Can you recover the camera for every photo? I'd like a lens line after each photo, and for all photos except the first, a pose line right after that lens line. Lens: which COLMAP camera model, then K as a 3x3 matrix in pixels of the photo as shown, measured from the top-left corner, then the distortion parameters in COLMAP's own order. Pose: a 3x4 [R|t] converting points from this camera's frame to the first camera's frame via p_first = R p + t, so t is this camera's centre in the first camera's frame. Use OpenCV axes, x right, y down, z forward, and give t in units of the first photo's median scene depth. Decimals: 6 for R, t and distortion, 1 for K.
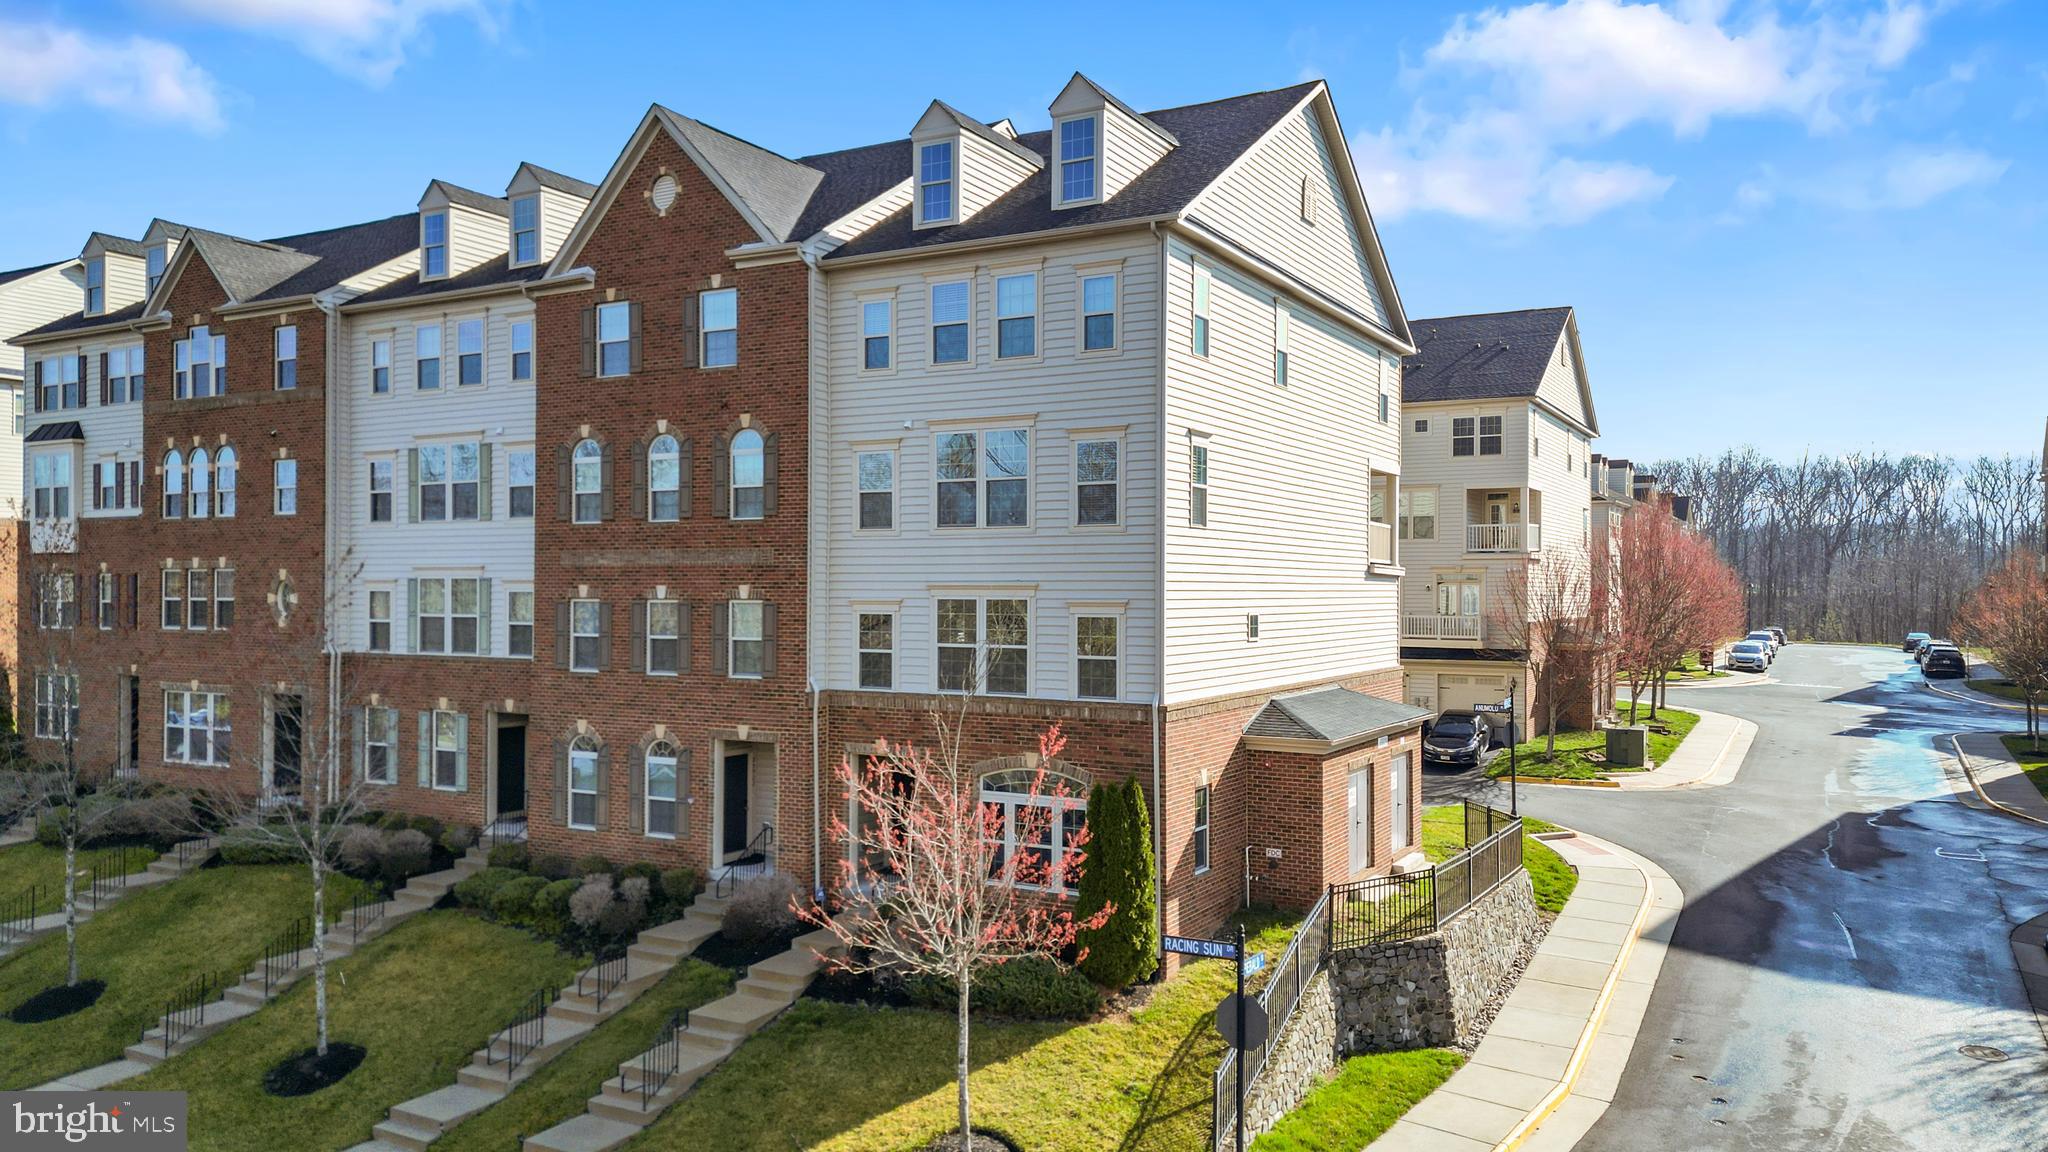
lens RADIAL K [[1443.2, 0, 1027.9], [0, 1443.2, 578.7], [0, 0, 1]] dist [0.033217, -0.005004]
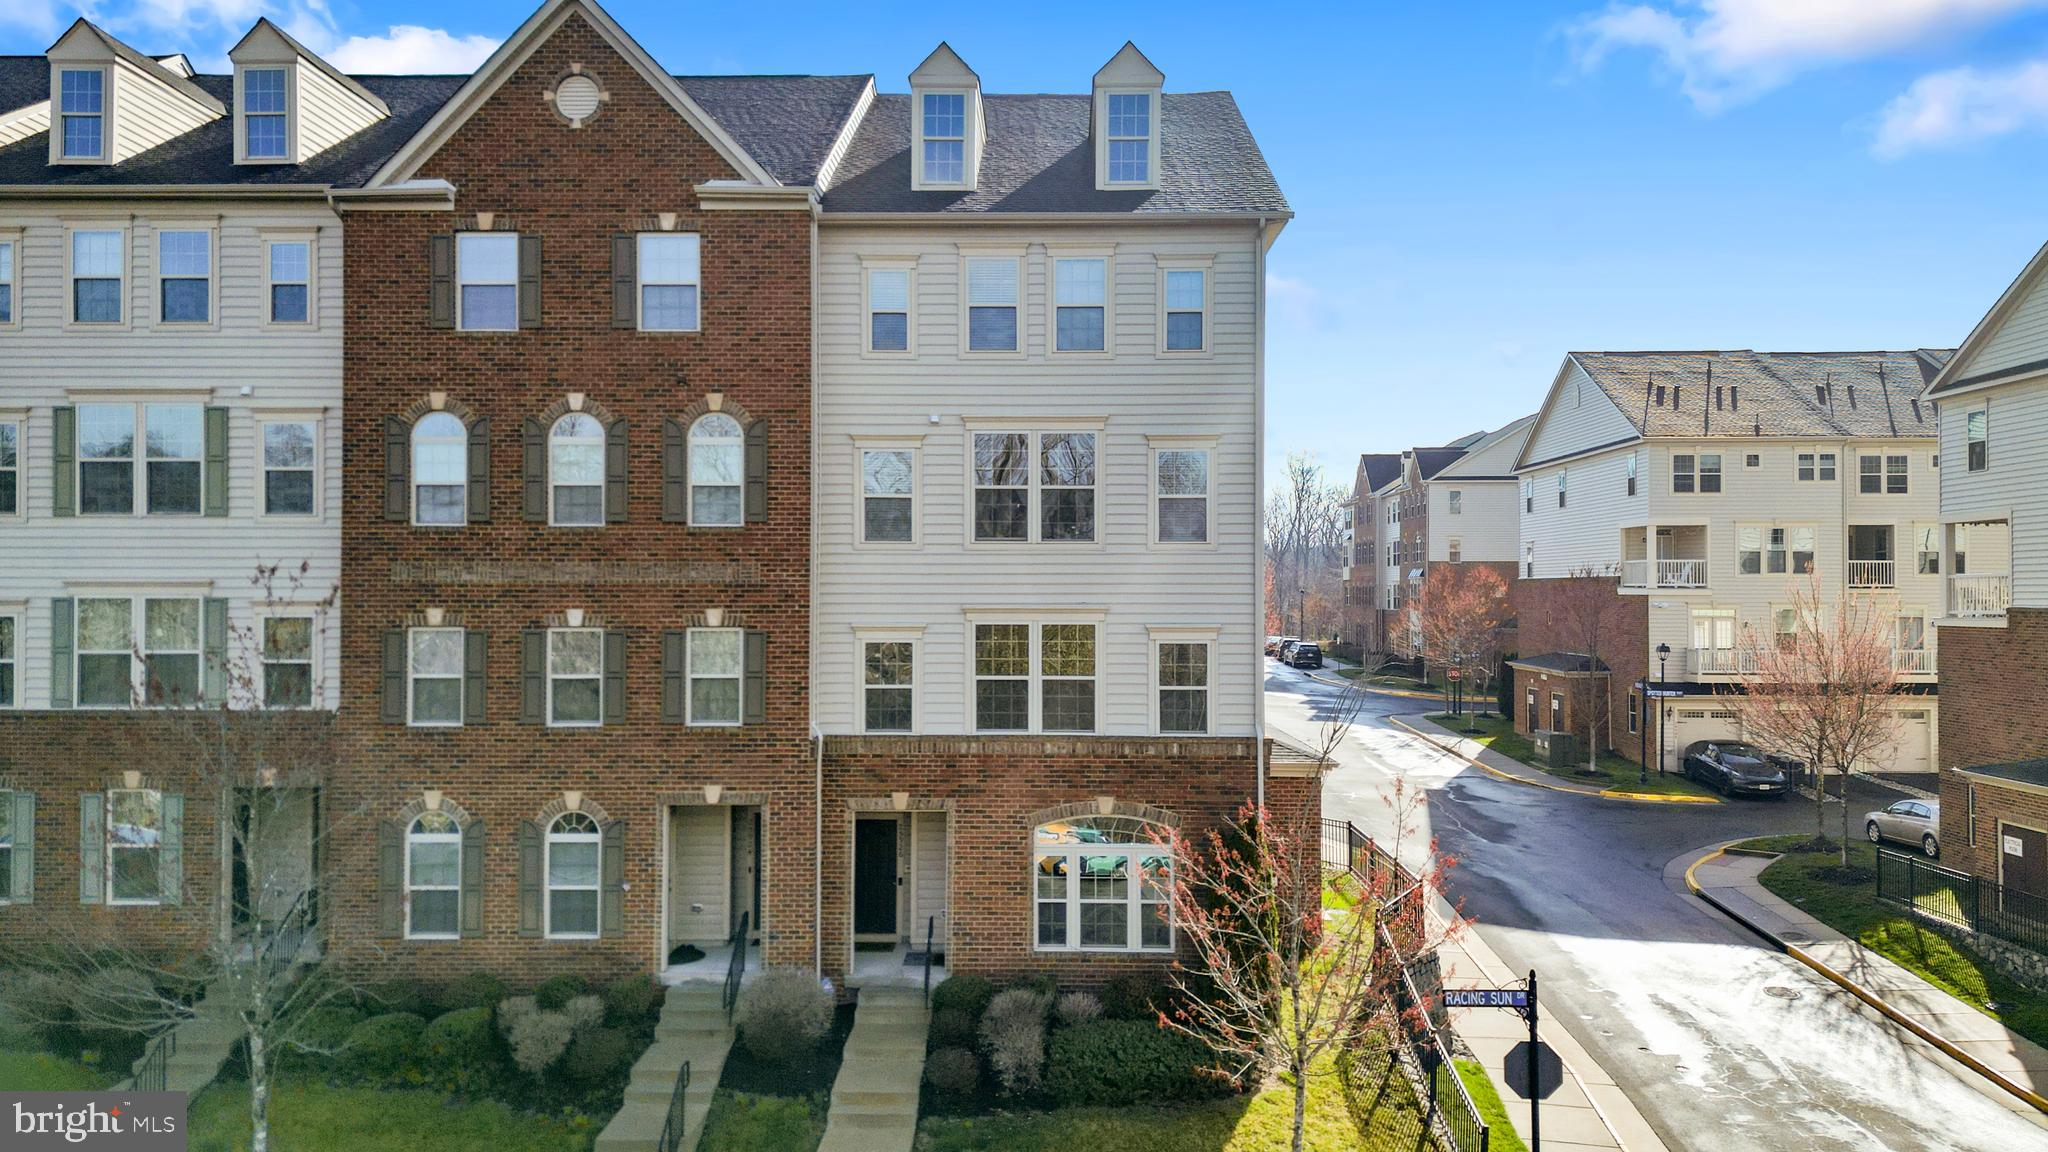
lens RADIAL K [[1441.3, 0, 1020.8], [0, 1441.3, 574.5], [0, 0, 1]] dist [0.031495, -0.009644]
pose [[0.880081, 0.003969, 0.474807, -0.421398], [-0.002892, 0.999991, -0.002999, -0.012441], [-0.474814, 0.001267, 0.880085, 0.220134]]
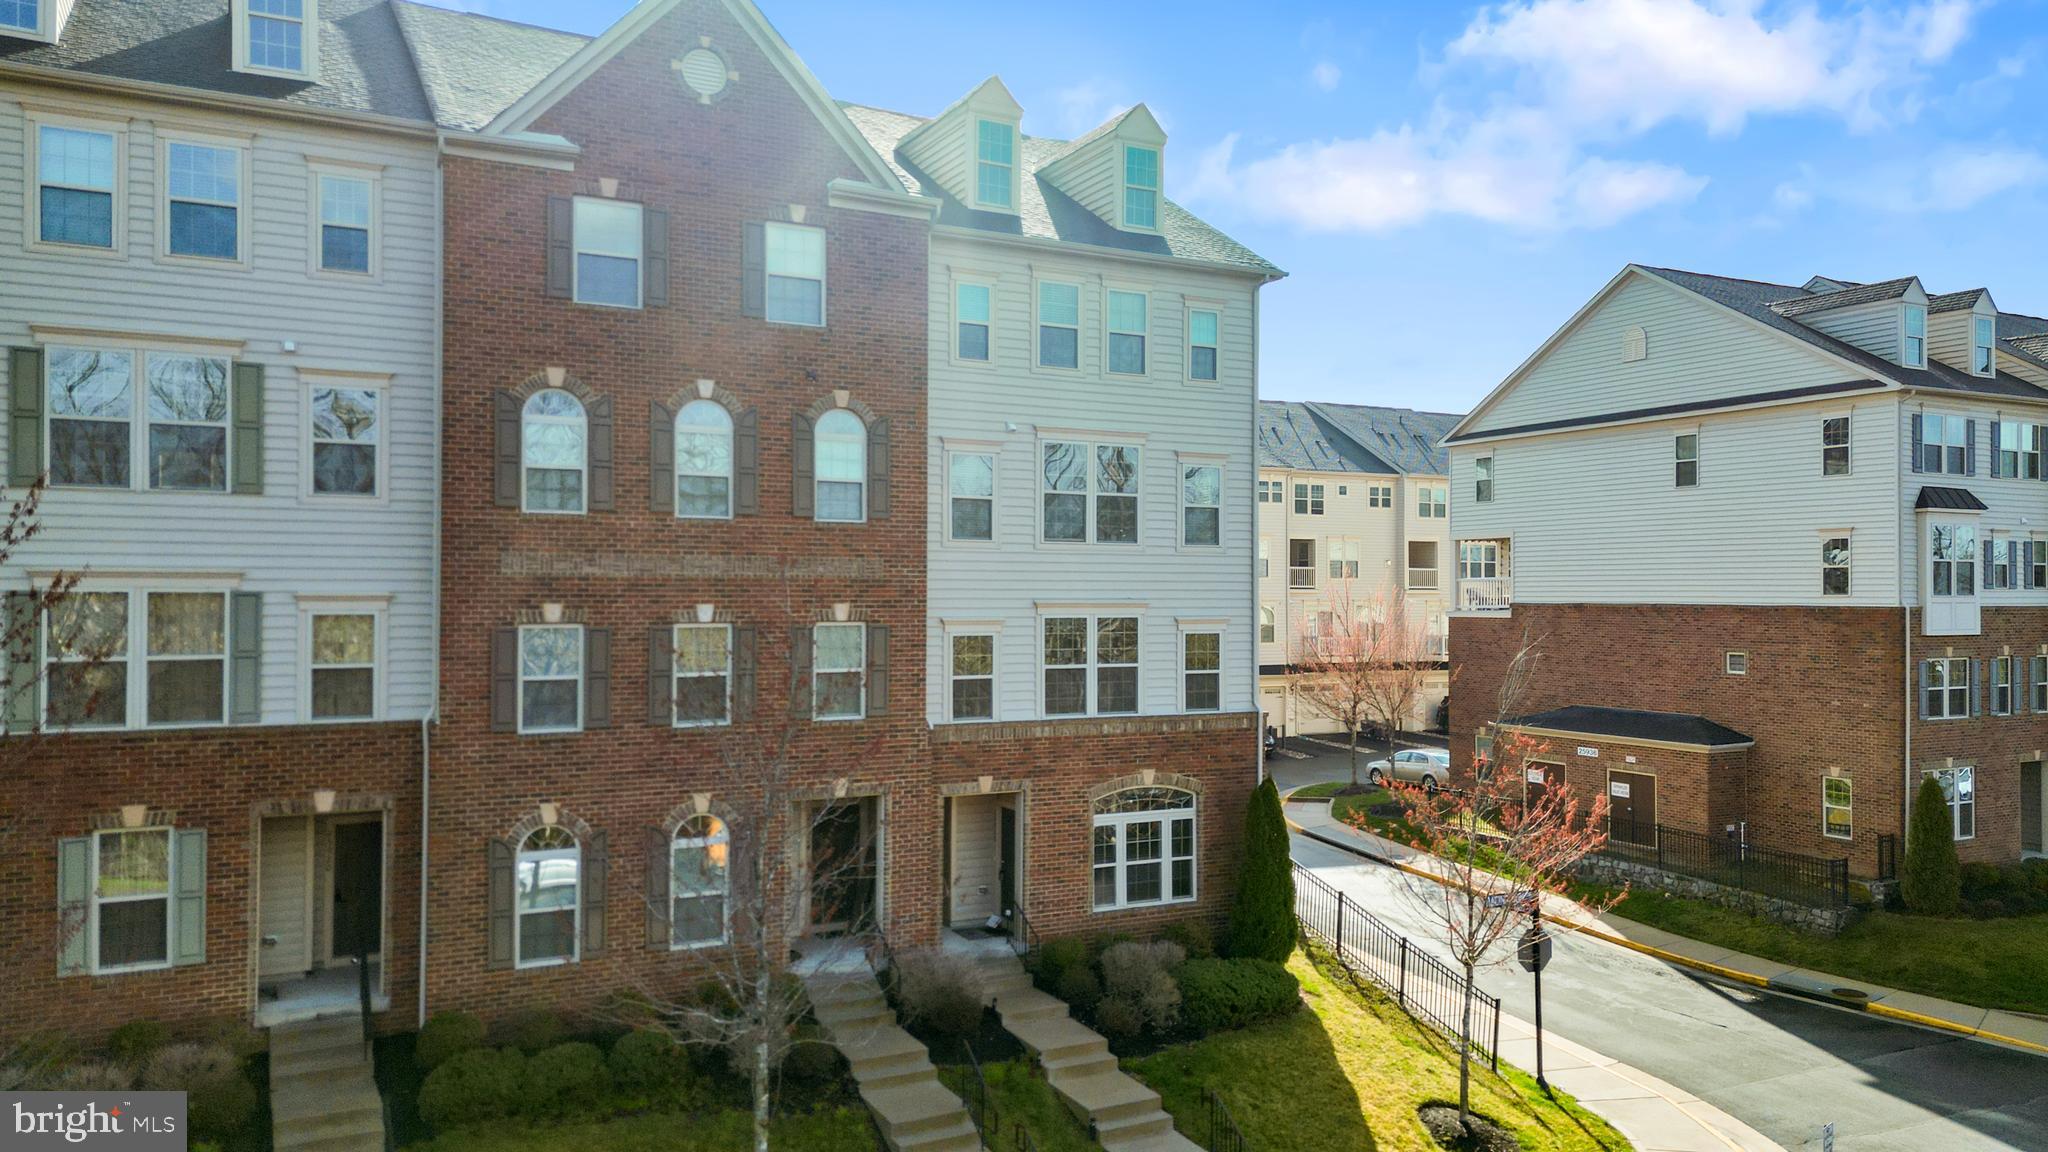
lens RADIAL K [[1441.3, 0, 1026.8], [0, 1441.3, 579.0], [0, 0, 1]] dist [0.031495, -0.009644]
pose [[0.542136, 0.008050, 0.840252, -0.805627], [-0.008624, 0.999955, -0.004016, -0.006906], [-0.840247, -0.005069, 0.542181, 0.476818]]
